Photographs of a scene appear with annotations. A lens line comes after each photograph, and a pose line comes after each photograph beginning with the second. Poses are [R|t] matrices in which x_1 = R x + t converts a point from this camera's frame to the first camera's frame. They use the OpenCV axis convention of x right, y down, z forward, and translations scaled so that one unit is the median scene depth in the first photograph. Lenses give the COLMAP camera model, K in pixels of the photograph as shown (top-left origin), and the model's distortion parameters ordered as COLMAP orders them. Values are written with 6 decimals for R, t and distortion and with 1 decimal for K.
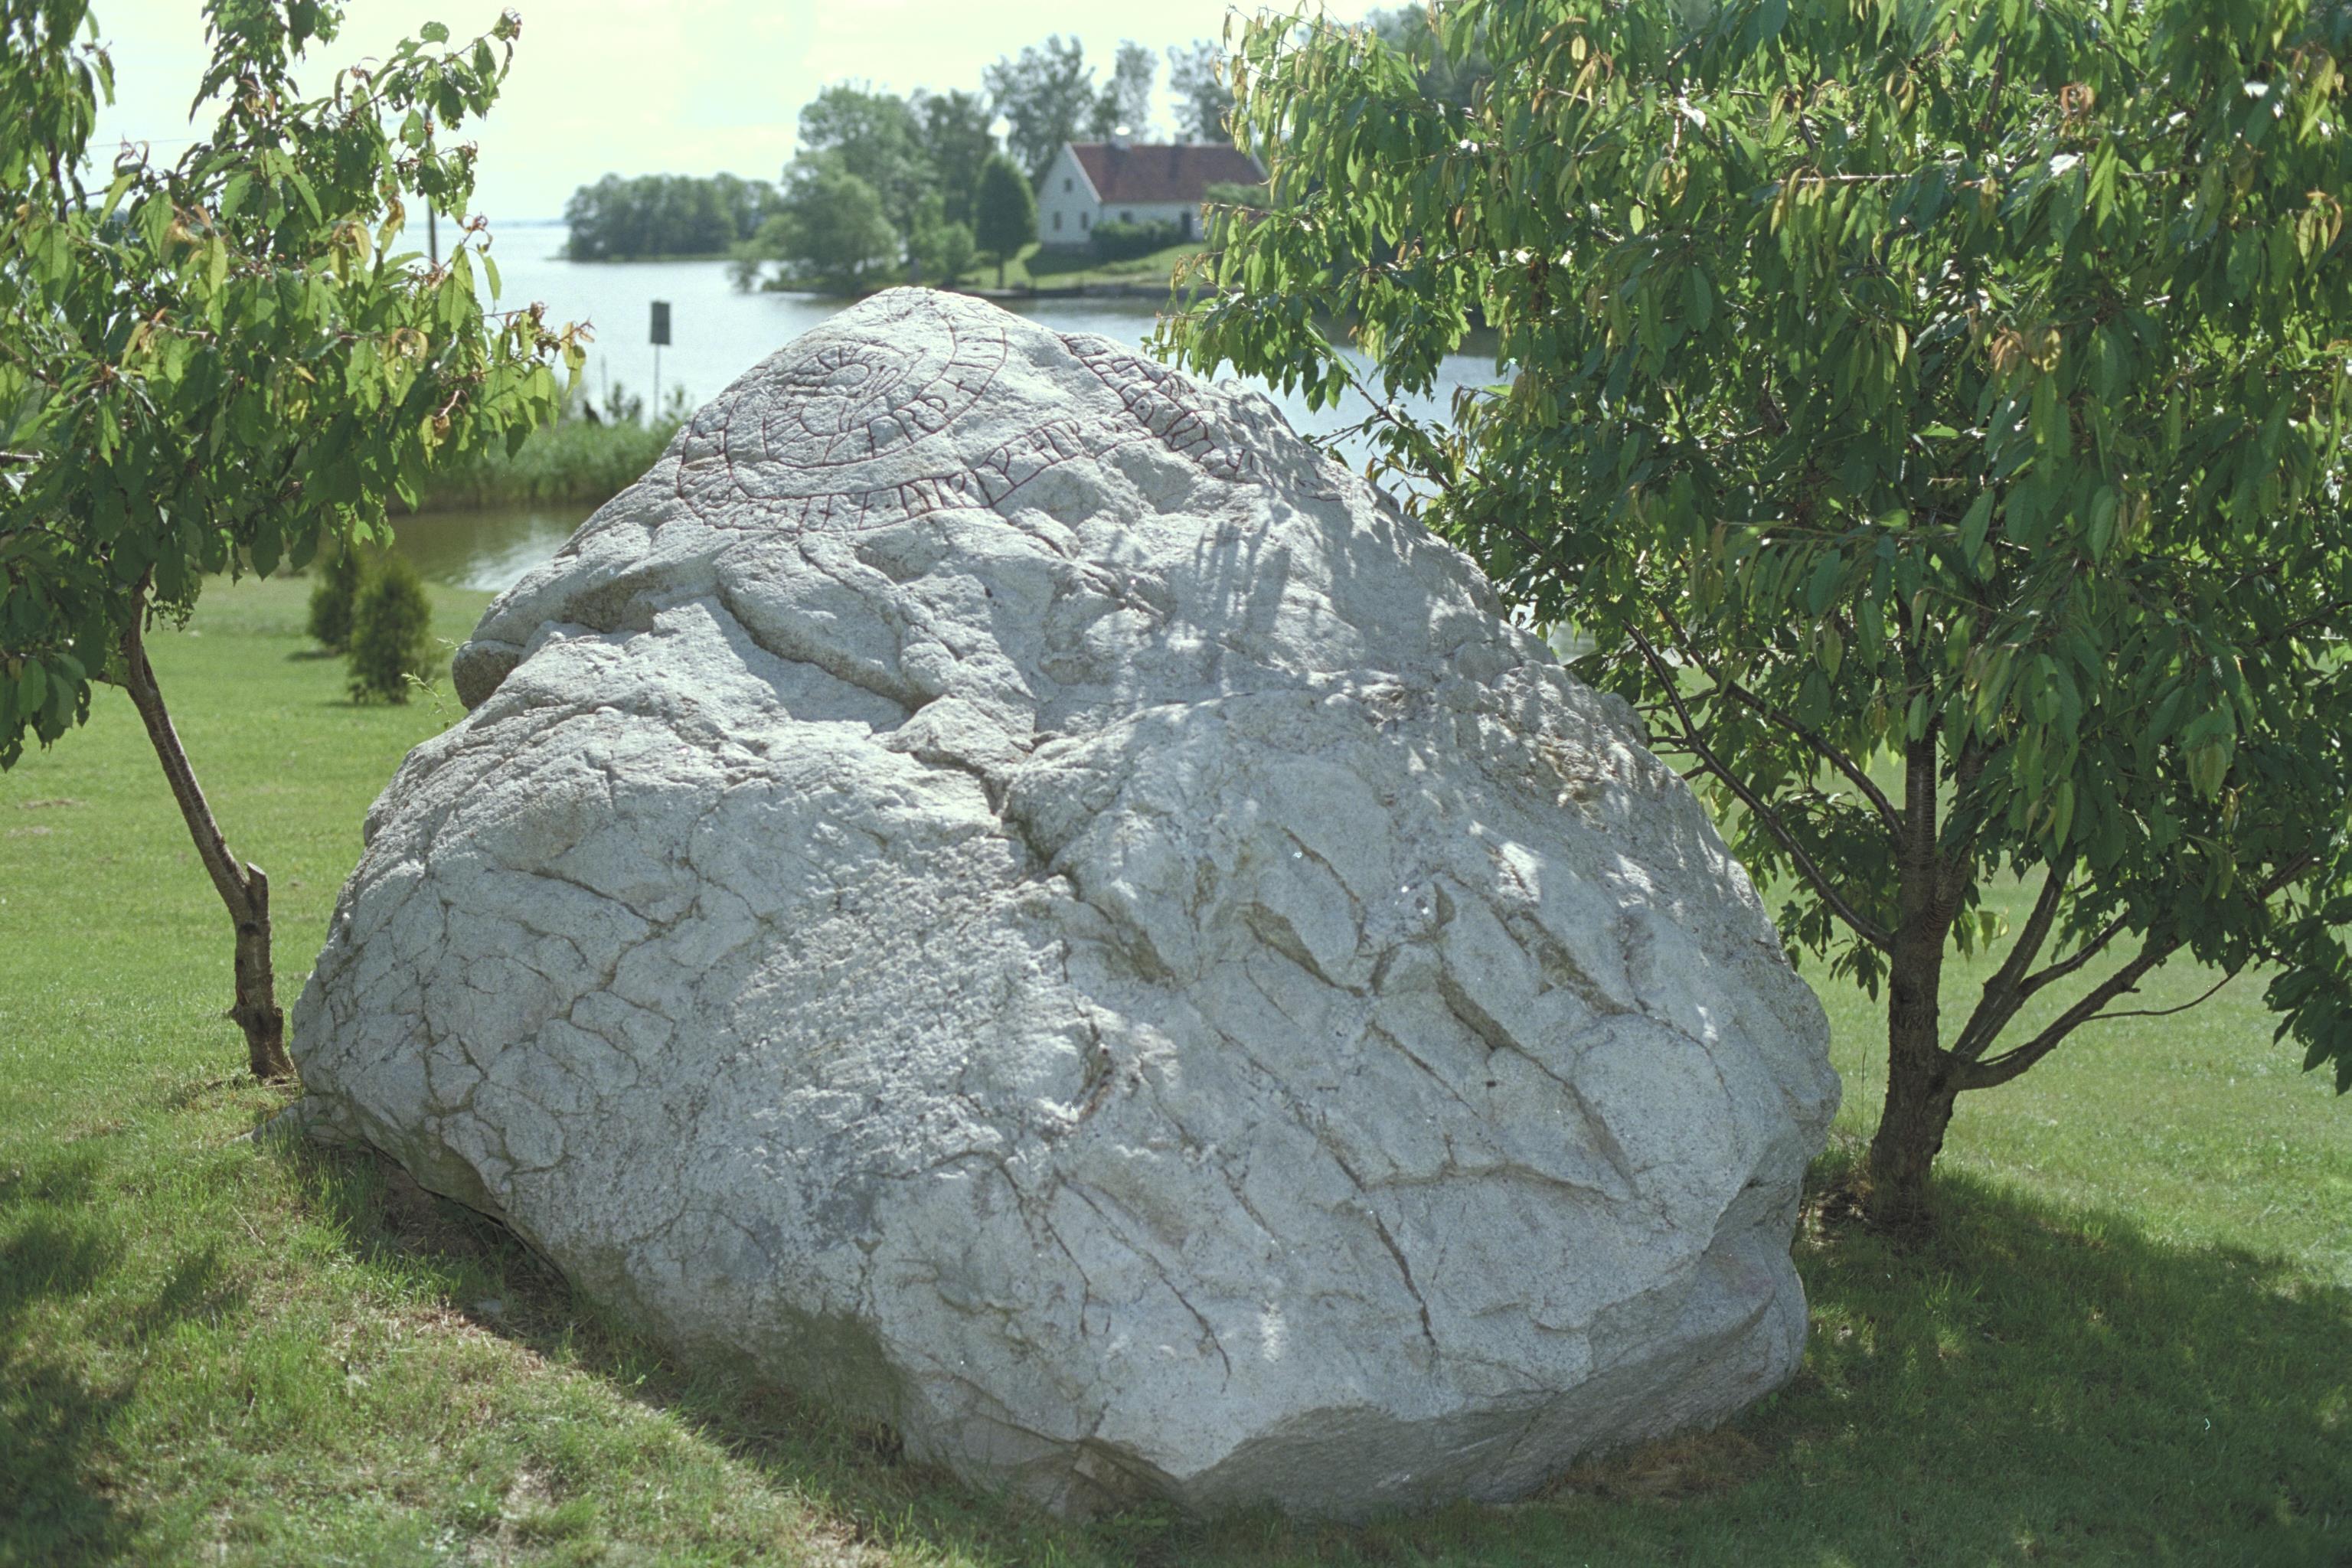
lens RADIAL K [[3440.0, 0, 1176.0], [0, 3440.0, 784.0], [0, 0, 1]] dist [-0.124424, 0.045233]
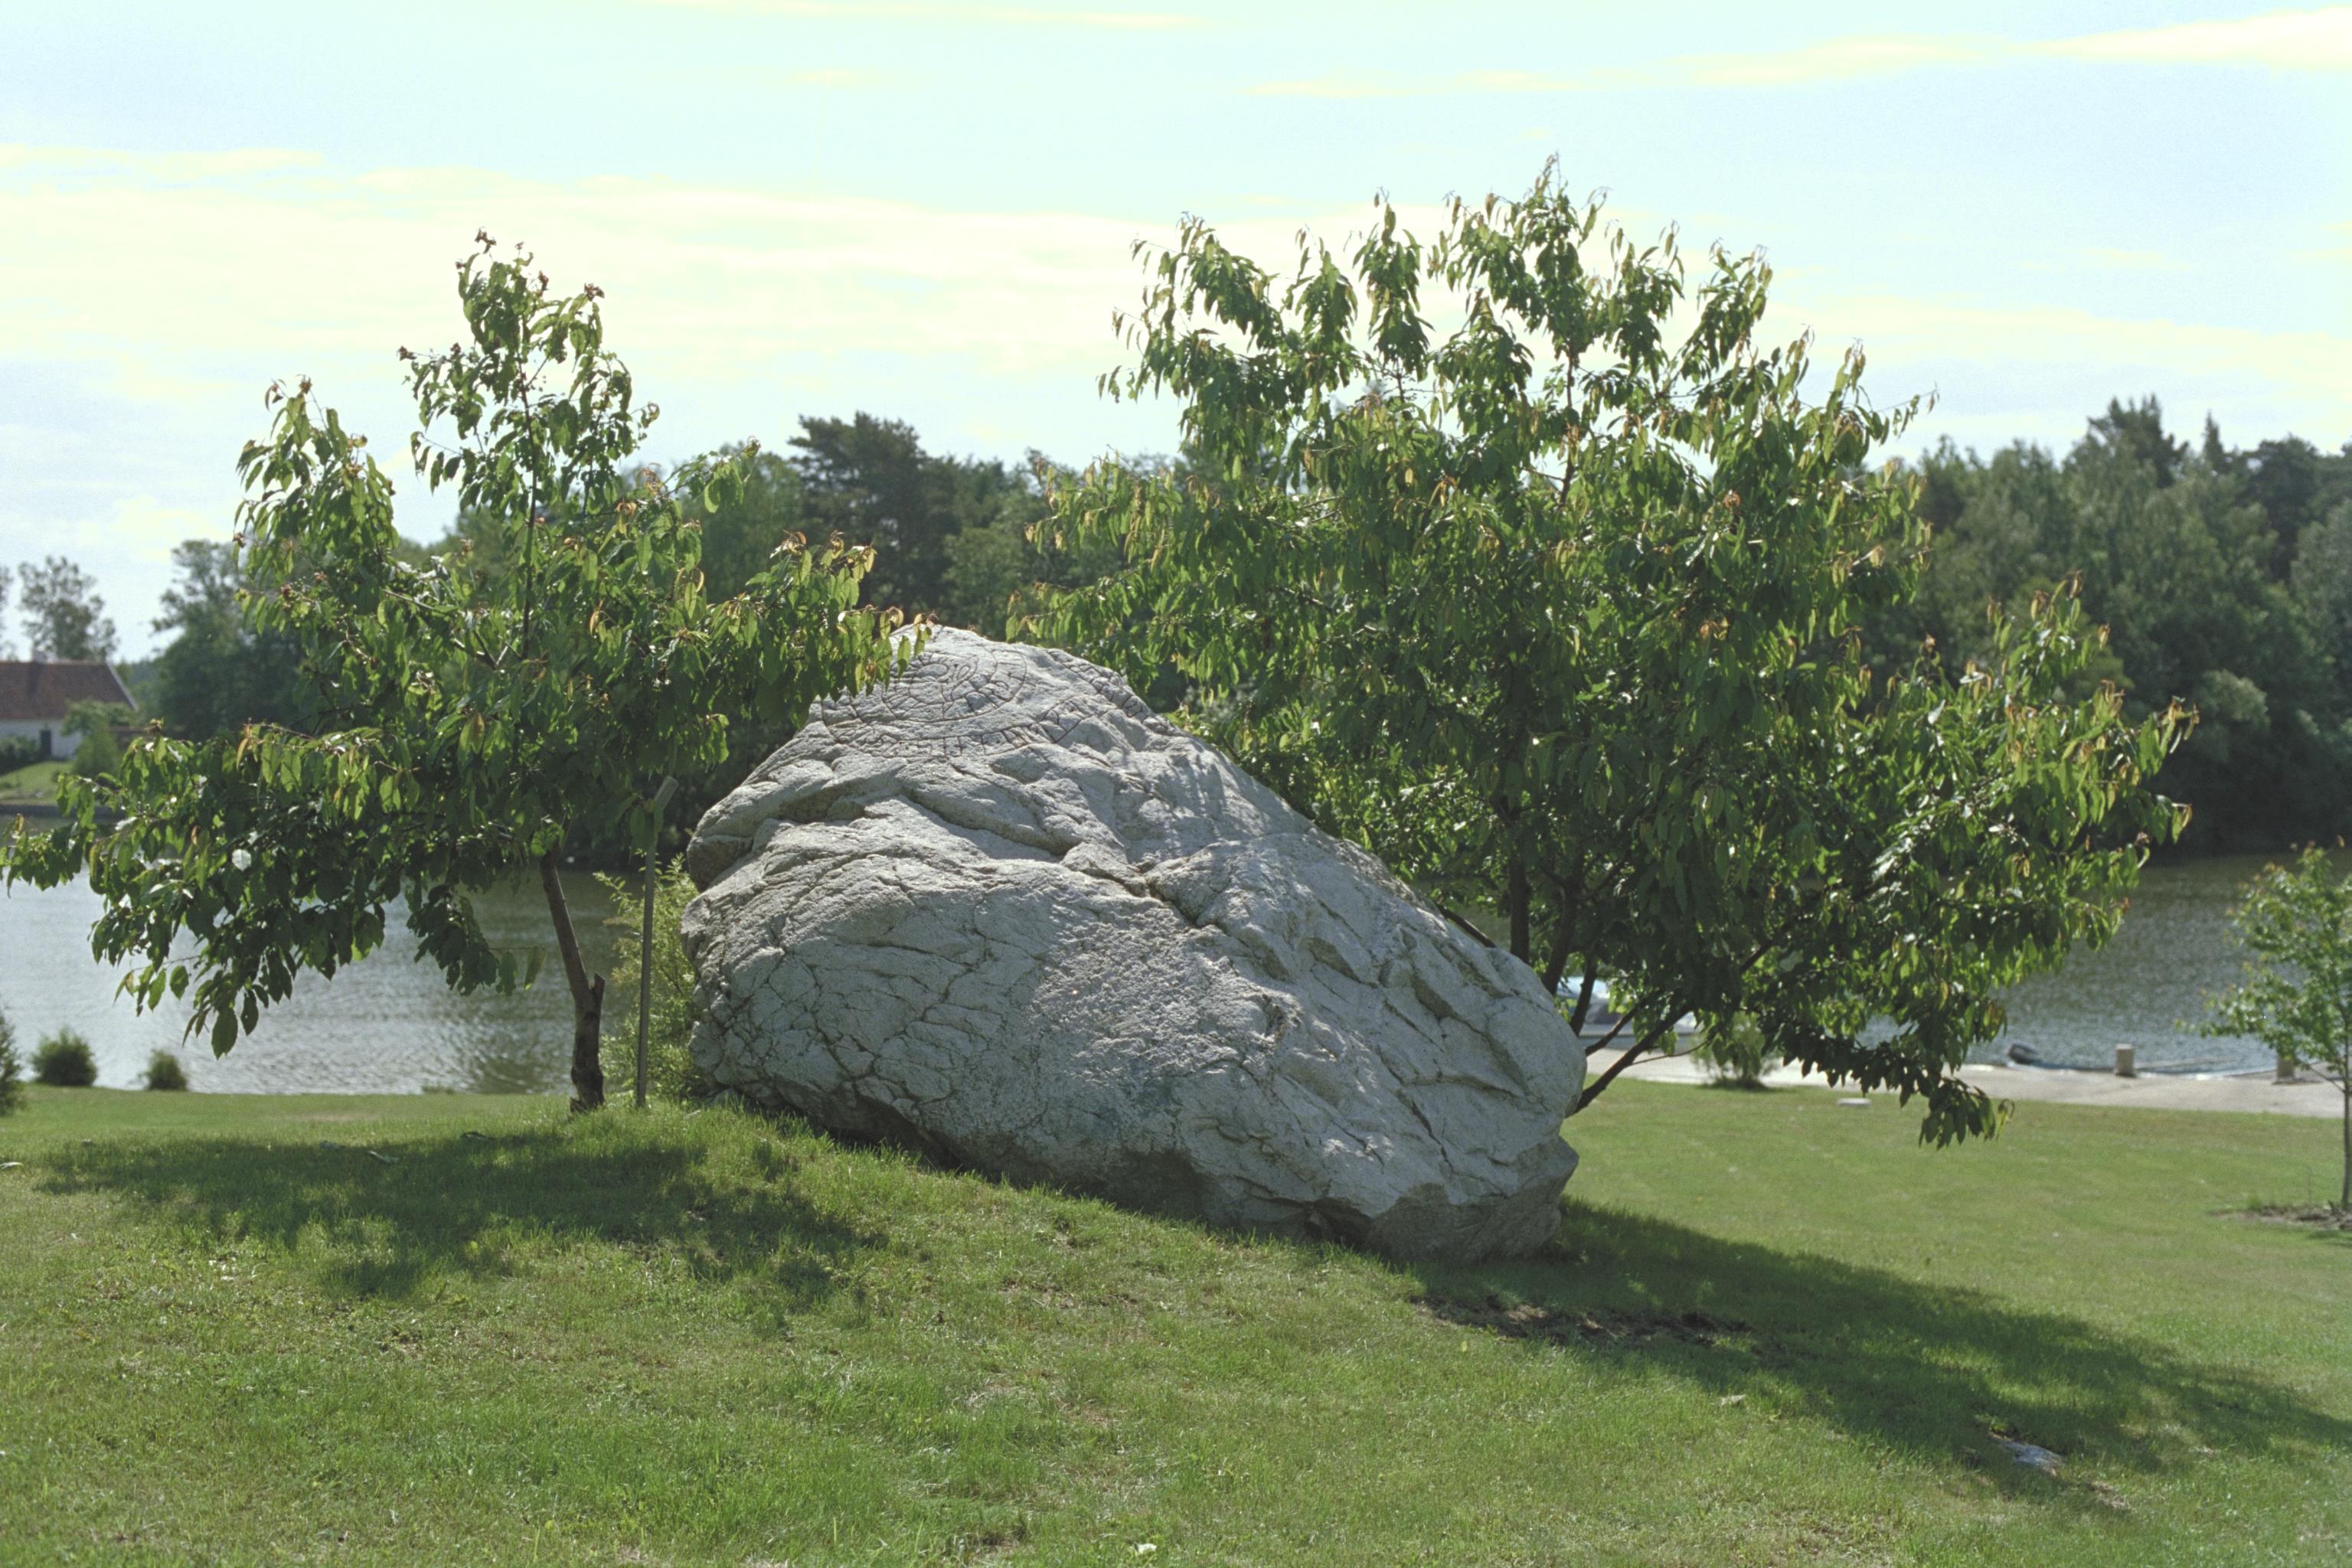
lens RADIAL K [[3440.0, 0, 1176.0], [0, 3440.0, 784.0], [0, 0, 1]] dist [-0.124424, 0.045233]
pose [[0.943563, -0.002839, 0.331180, -0.584235], [0.052848, 0.988441, -0.142098, 0.188800], [-0.326948, 0.151581, 0.932806, -0.596465]]
